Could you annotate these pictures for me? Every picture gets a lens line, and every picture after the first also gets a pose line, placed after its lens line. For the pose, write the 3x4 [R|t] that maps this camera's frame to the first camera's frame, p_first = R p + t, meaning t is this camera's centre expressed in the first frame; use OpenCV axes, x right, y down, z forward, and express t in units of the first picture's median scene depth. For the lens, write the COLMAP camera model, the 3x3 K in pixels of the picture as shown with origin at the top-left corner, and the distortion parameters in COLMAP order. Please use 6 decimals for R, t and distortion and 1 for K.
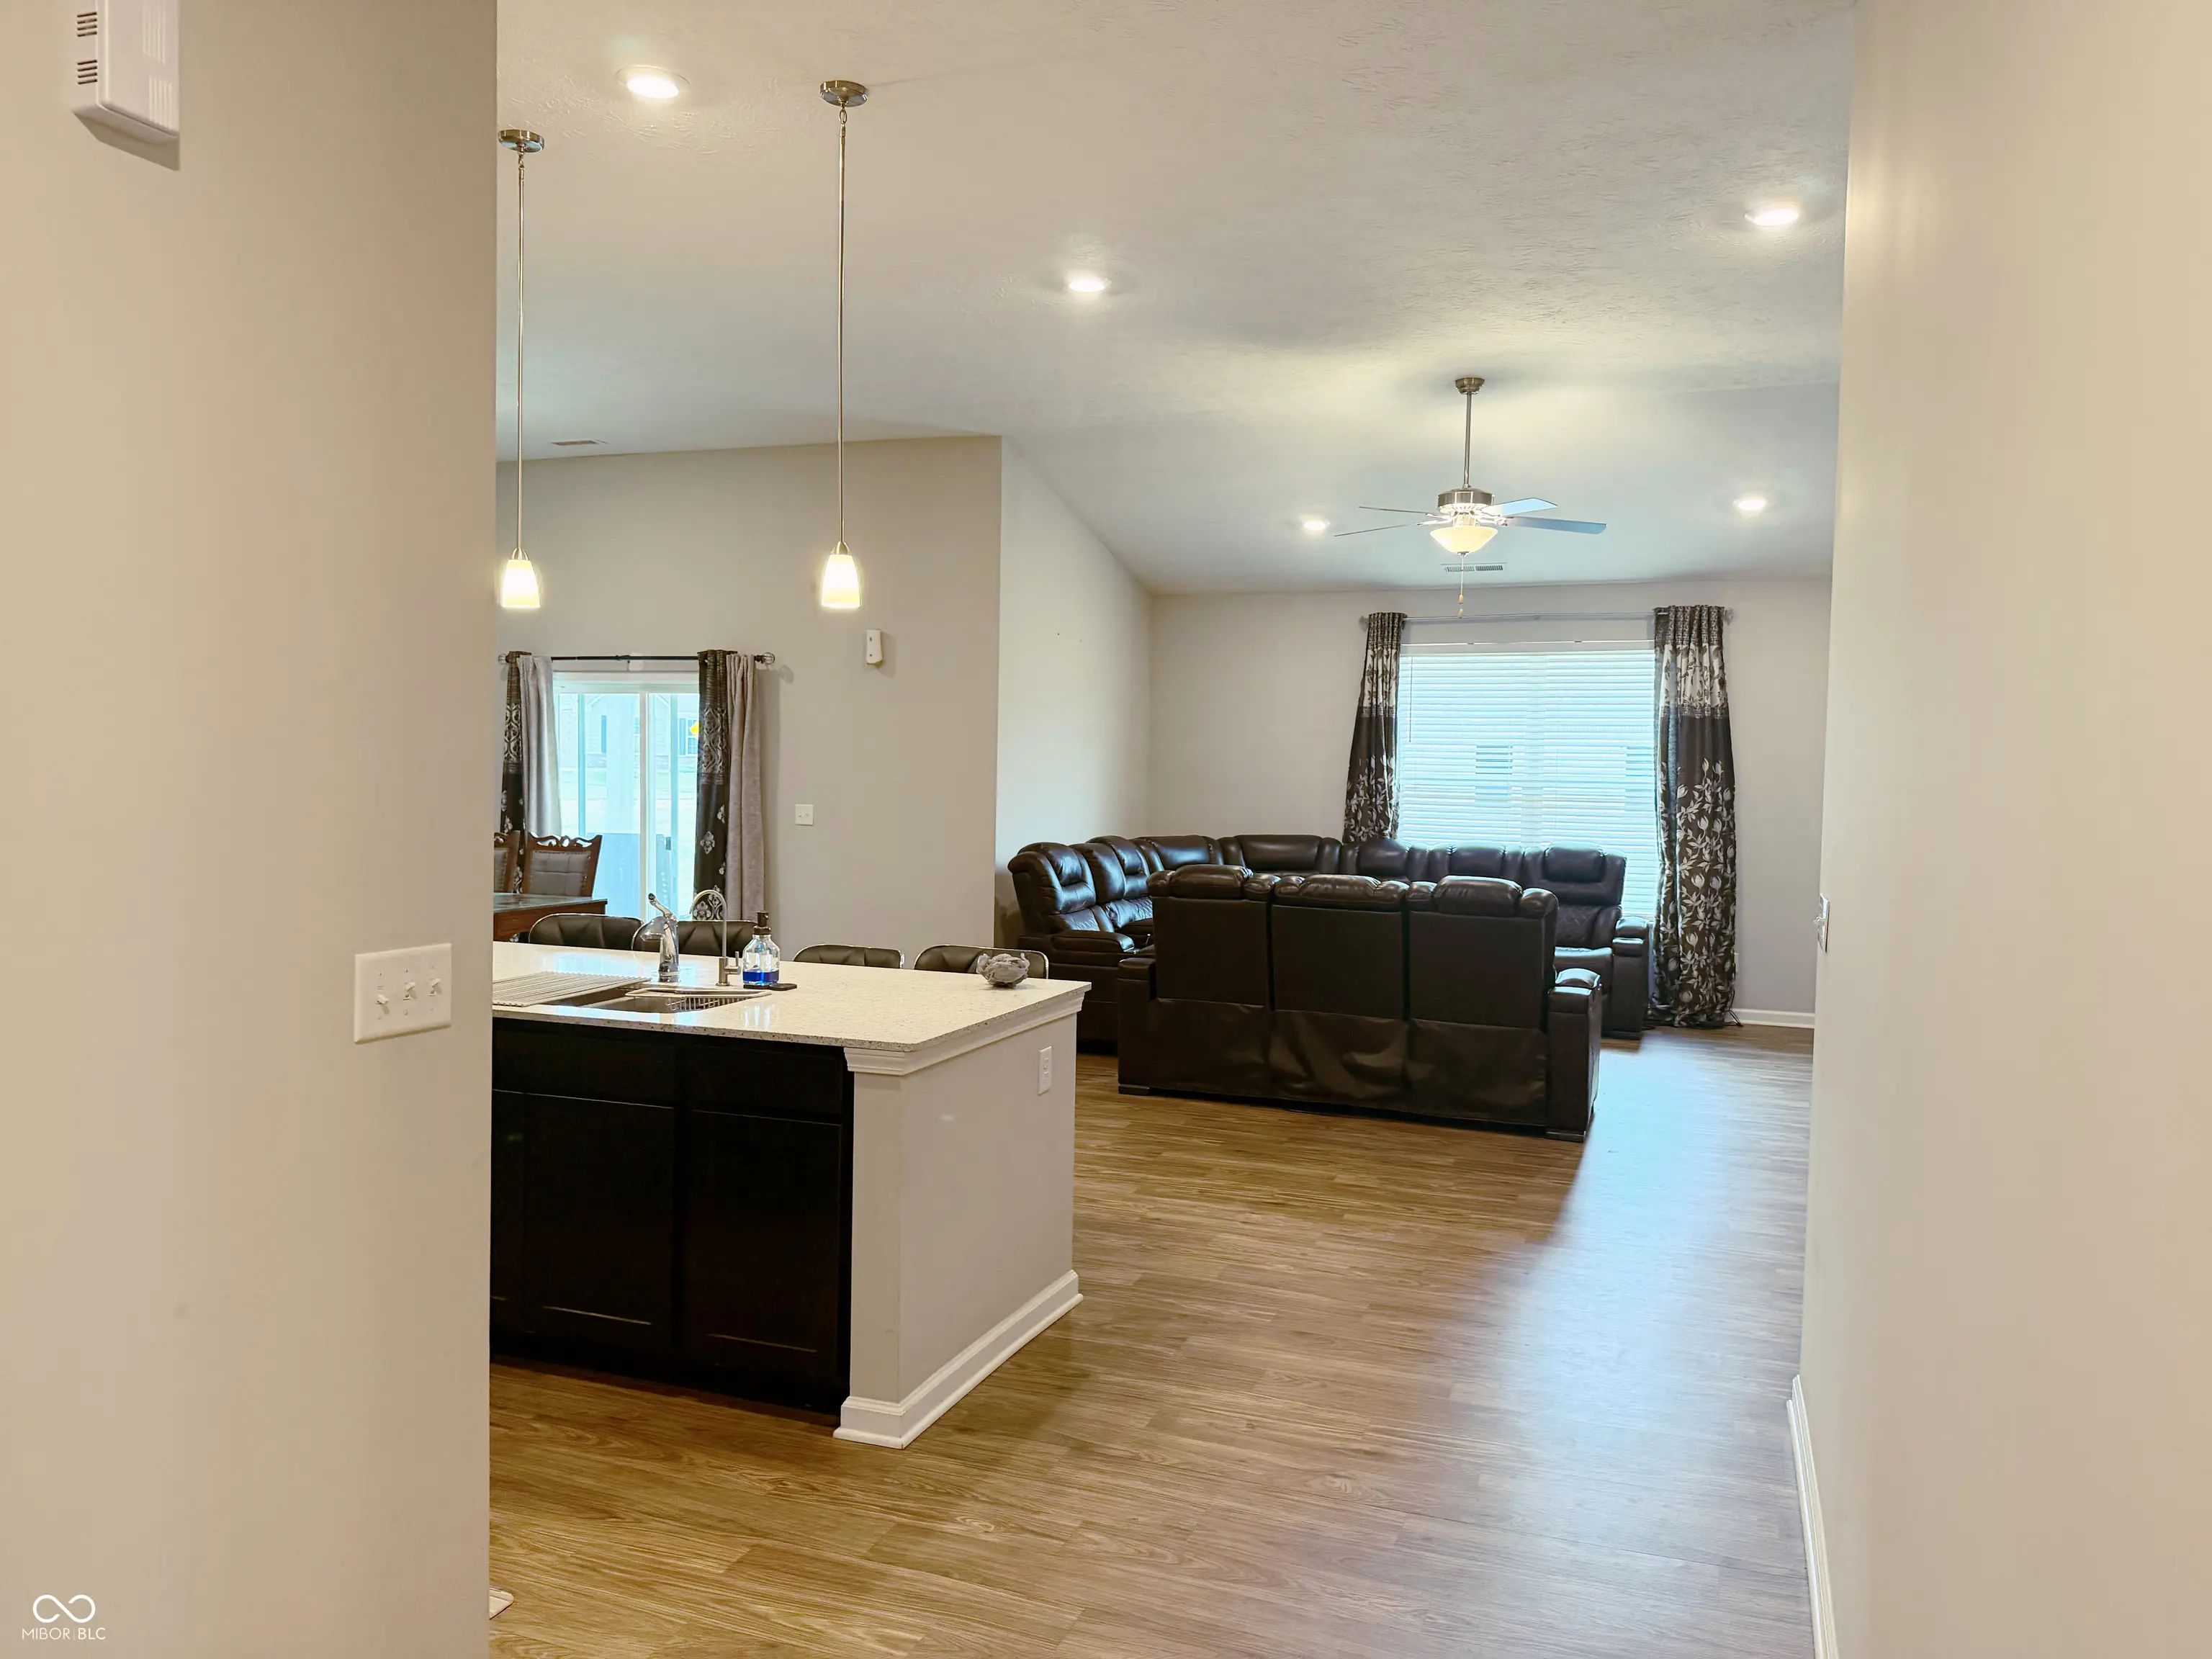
lens RADIAL K [[1550.6, 0, 1106.7], [0, 1550.6, 819.7], [0, 0, 1]] dist [0.033743, -0.051973]
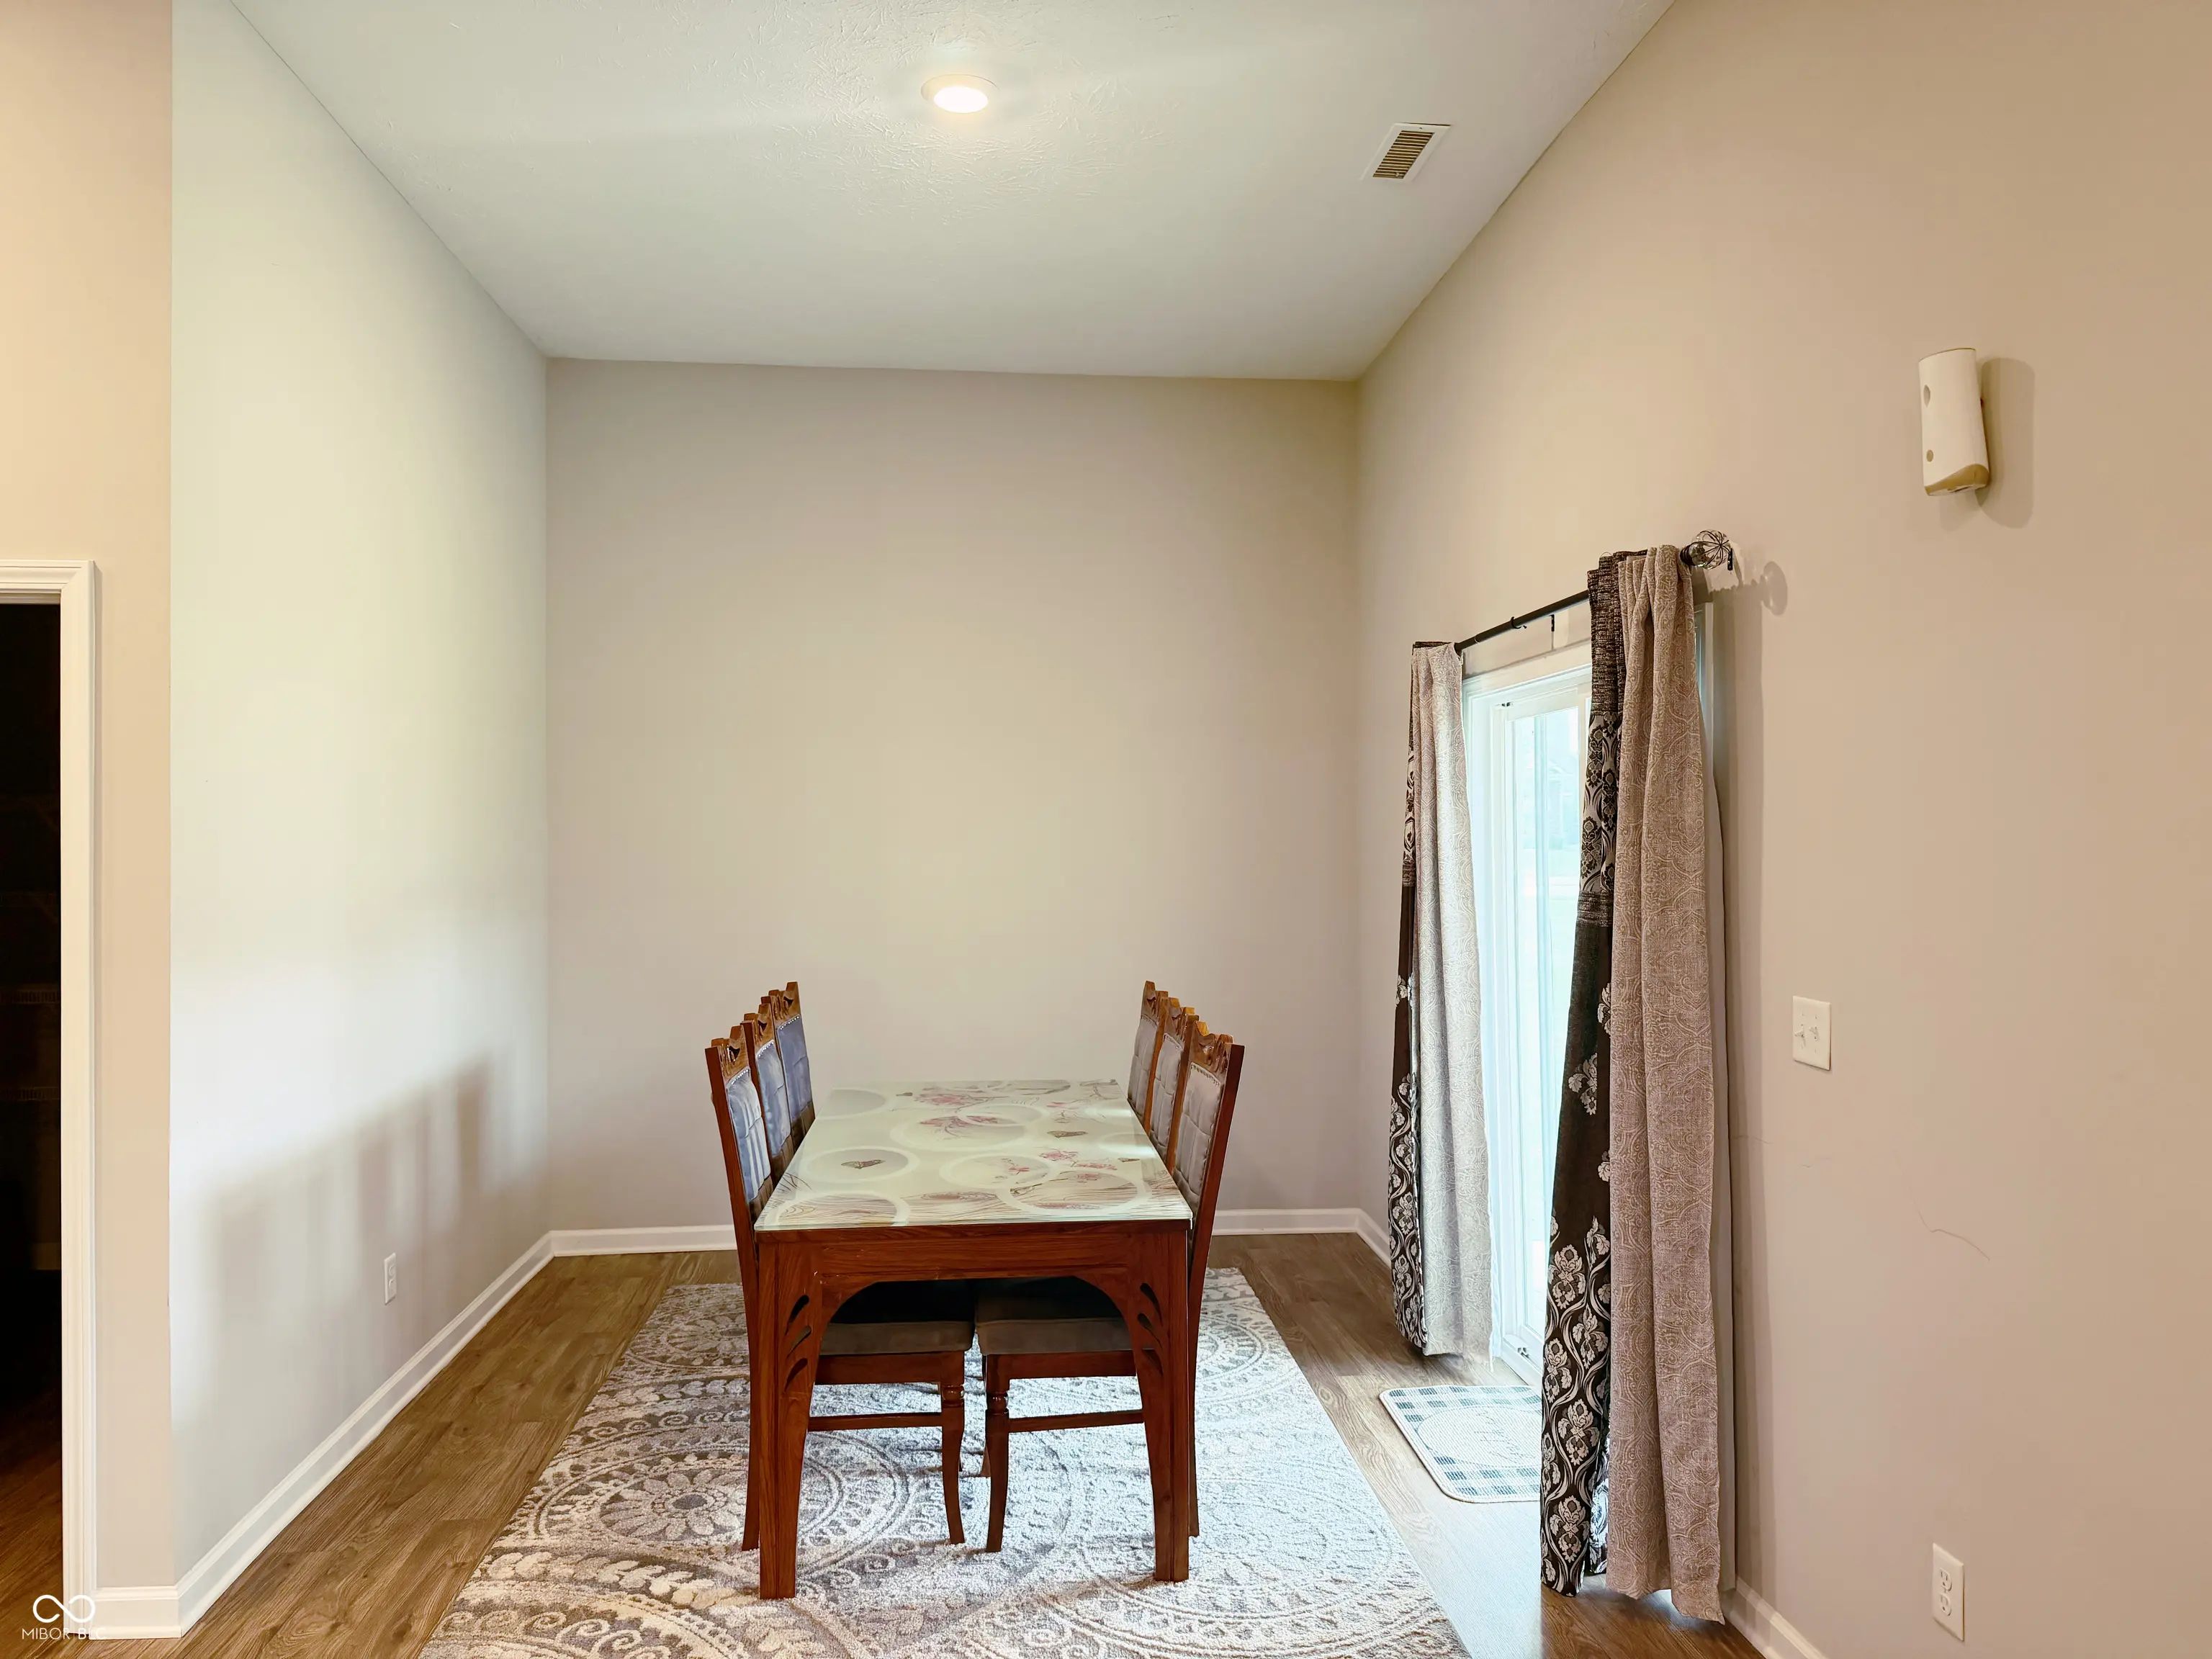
lens RADIAL K [[1550.6, 0, 1107.6], [0, 1550.6, 838.7], [0, 0, 1]] dist [0.033743, -0.051973]
pose [[0.449564, -0.020887, -0.893004, 0.018299], [-0.024080, 0.999080, -0.035490, -0.026041], [0.892924, 0.037459, 0.448647, 0.701110]]
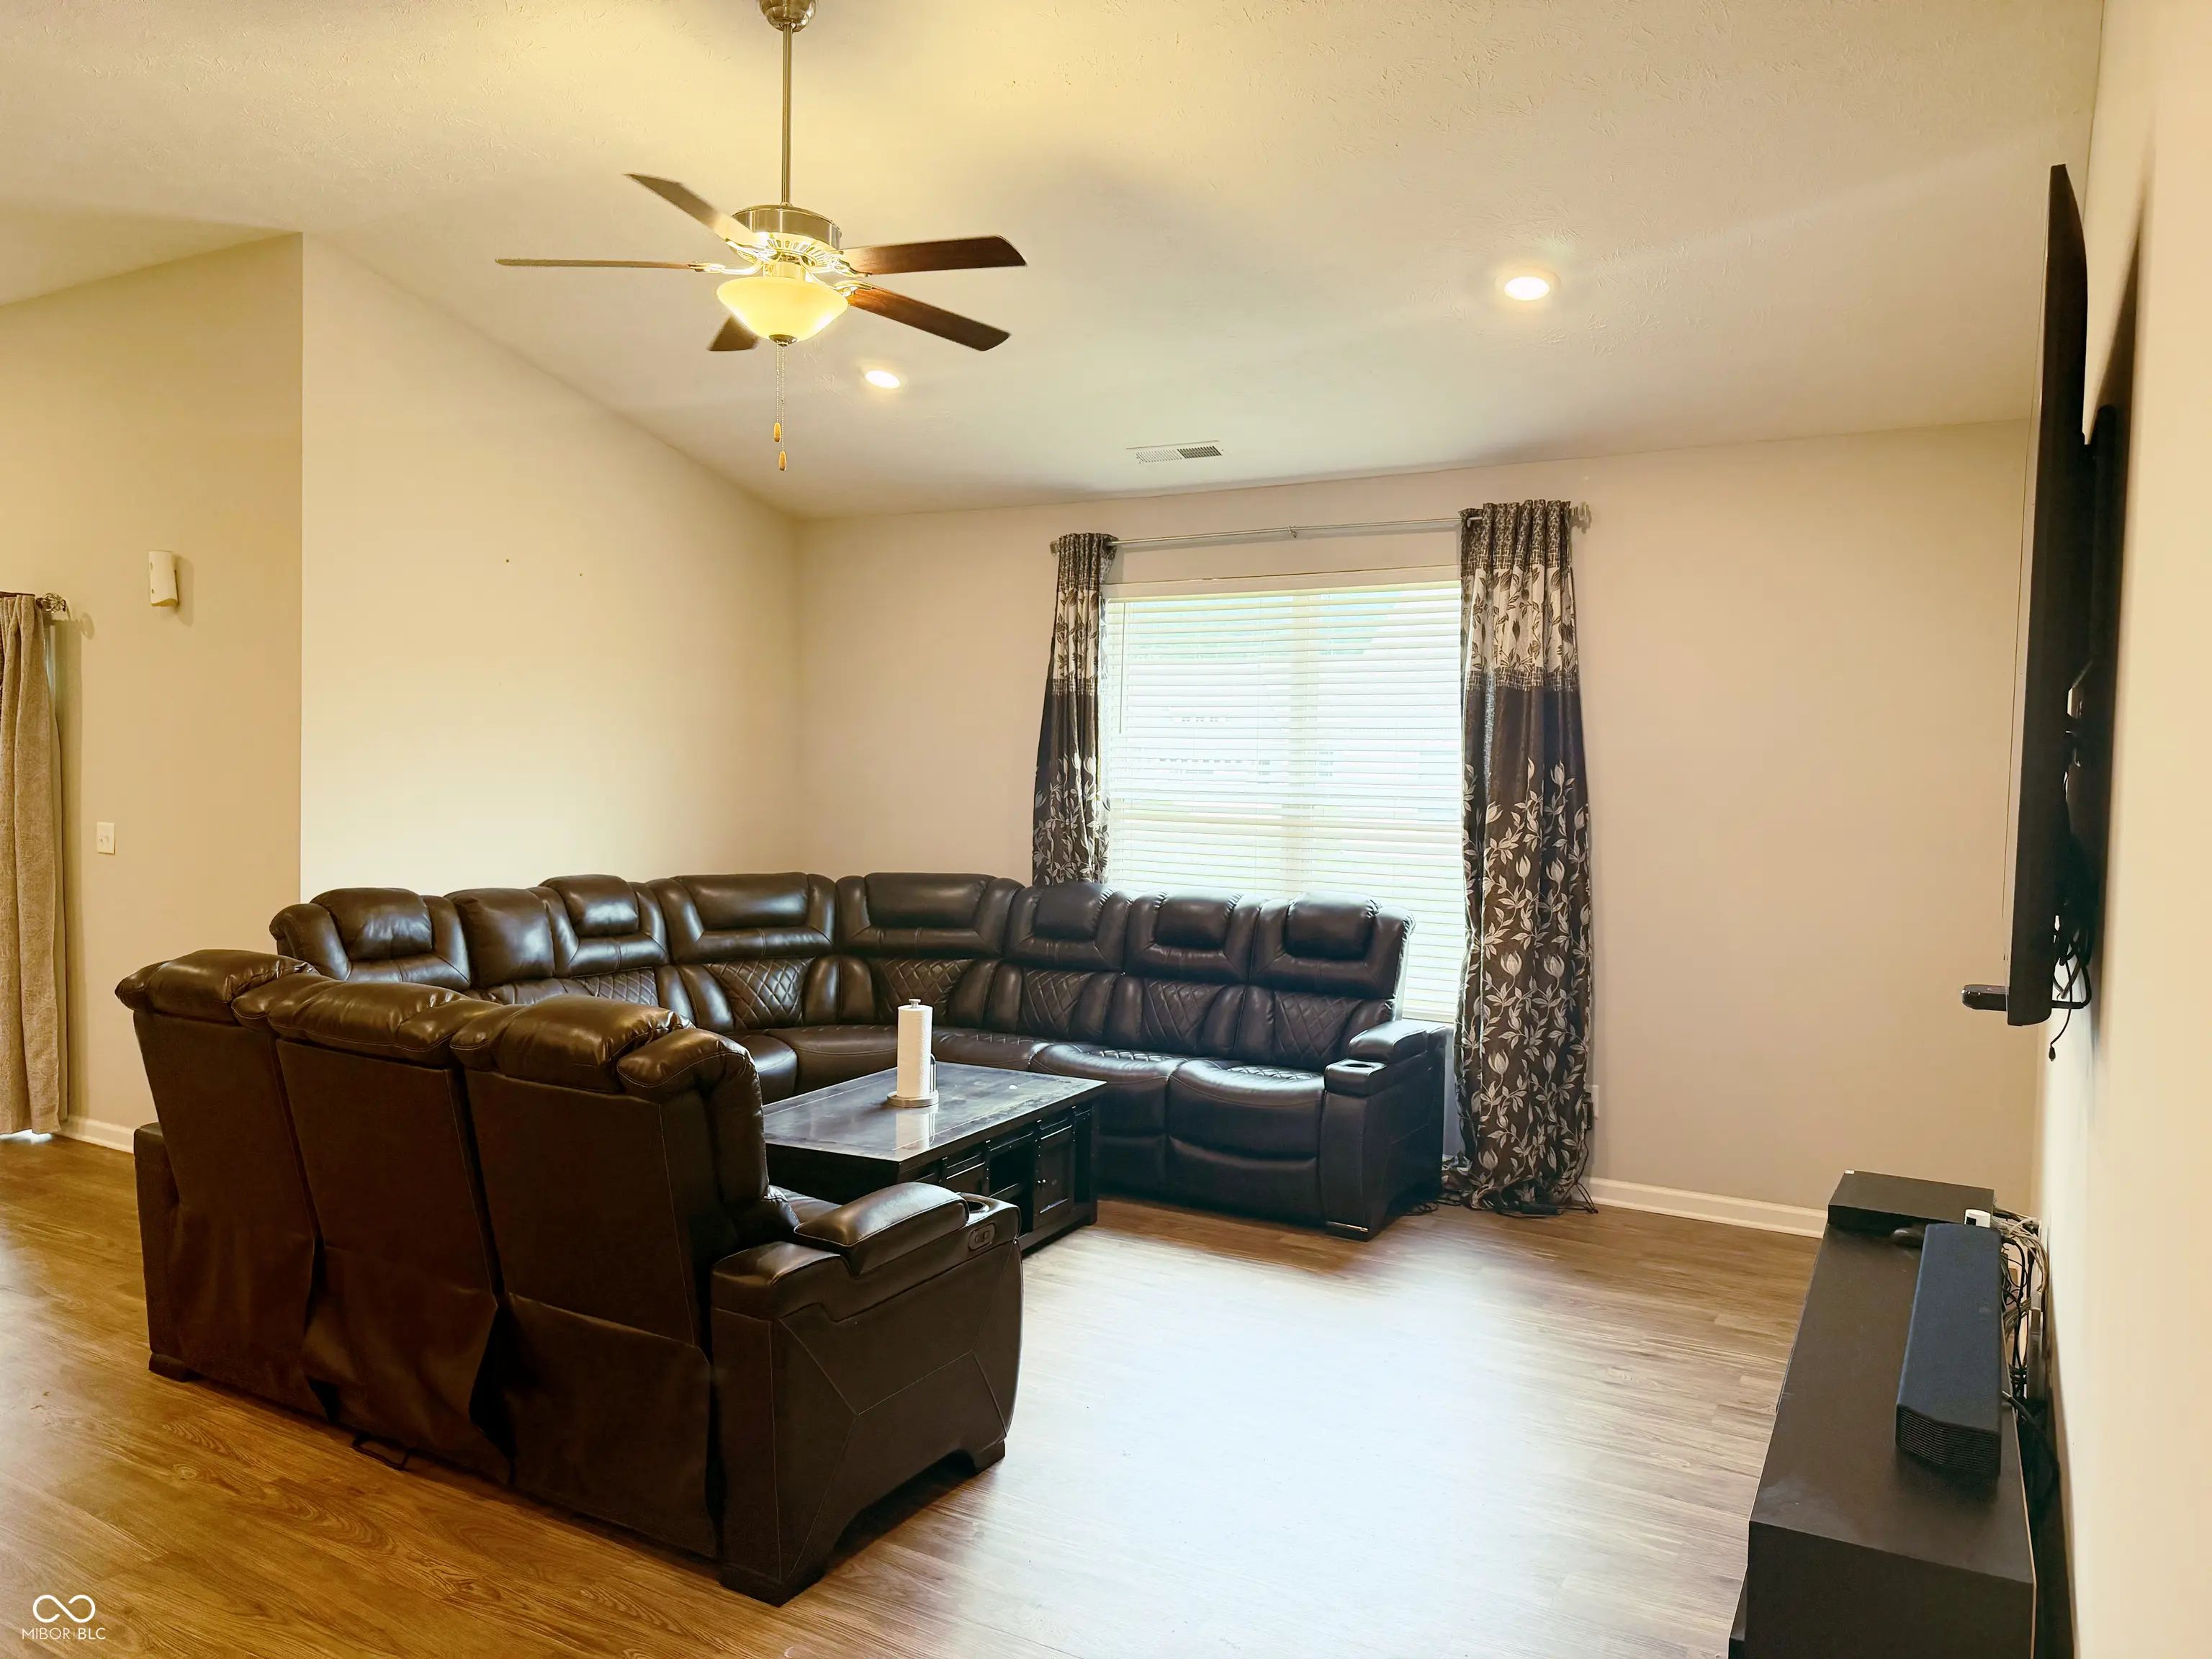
lens RADIAL K [[1550.6, 0, 1107.4], [0, 1550.6, 829.4], [0, 0, 1]] dist [0.033743, -0.051973]
pose [[0.989837, 0.008719, -0.141940, 0.305588], [-0.009159, 0.999955, -0.002447, -0.008864], [0.141913, 0.003722, 0.989872, 0.386117]]
